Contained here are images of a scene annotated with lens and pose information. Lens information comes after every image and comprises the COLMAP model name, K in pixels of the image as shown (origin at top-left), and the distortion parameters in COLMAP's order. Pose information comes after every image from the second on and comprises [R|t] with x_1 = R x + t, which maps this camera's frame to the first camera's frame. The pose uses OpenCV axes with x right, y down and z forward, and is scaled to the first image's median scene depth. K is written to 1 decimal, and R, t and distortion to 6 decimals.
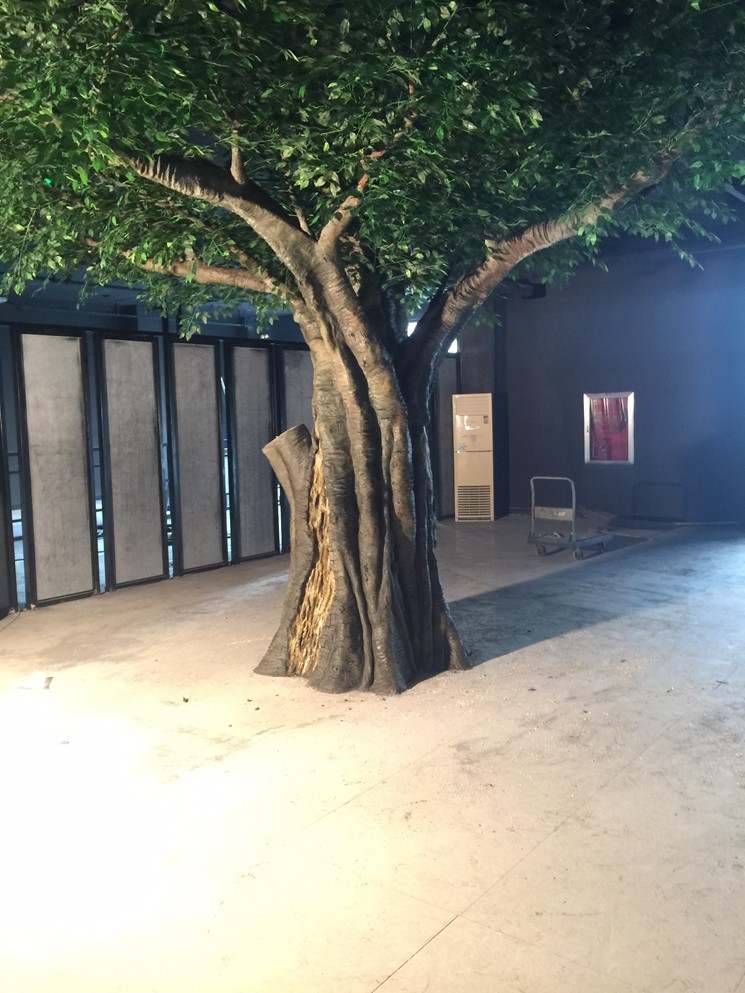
lens RADIAL K [[837.1, 0, 367.2], [0, 837.1, 469.6], [0, 0, 1]] dist [0.098481, -0.119727]
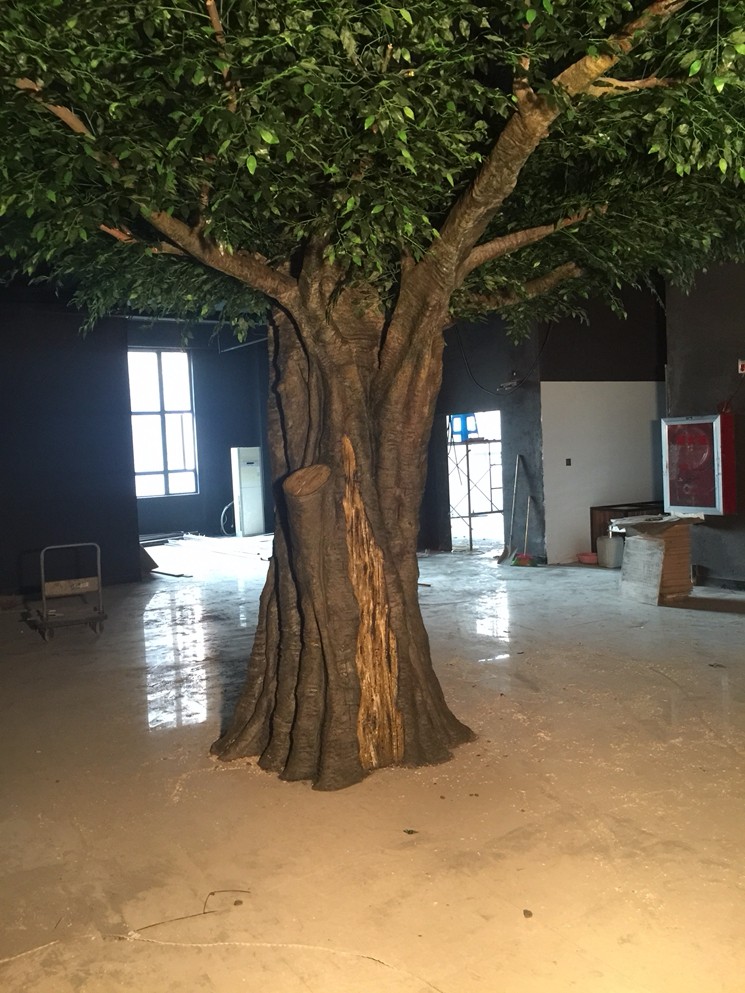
lens RADIAL K [[837.1, 0, 367.2], [0, 837.1, 469.6], [0, 0, 1]] dist [0.098481, -0.119727]
pose [[0.342167, -0.006535, 0.939616, -0.863661], [0.099849, 0.994567, -0.029444, -0.020496], [-0.934319, 0.103895, 0.340961, 0.708225]]
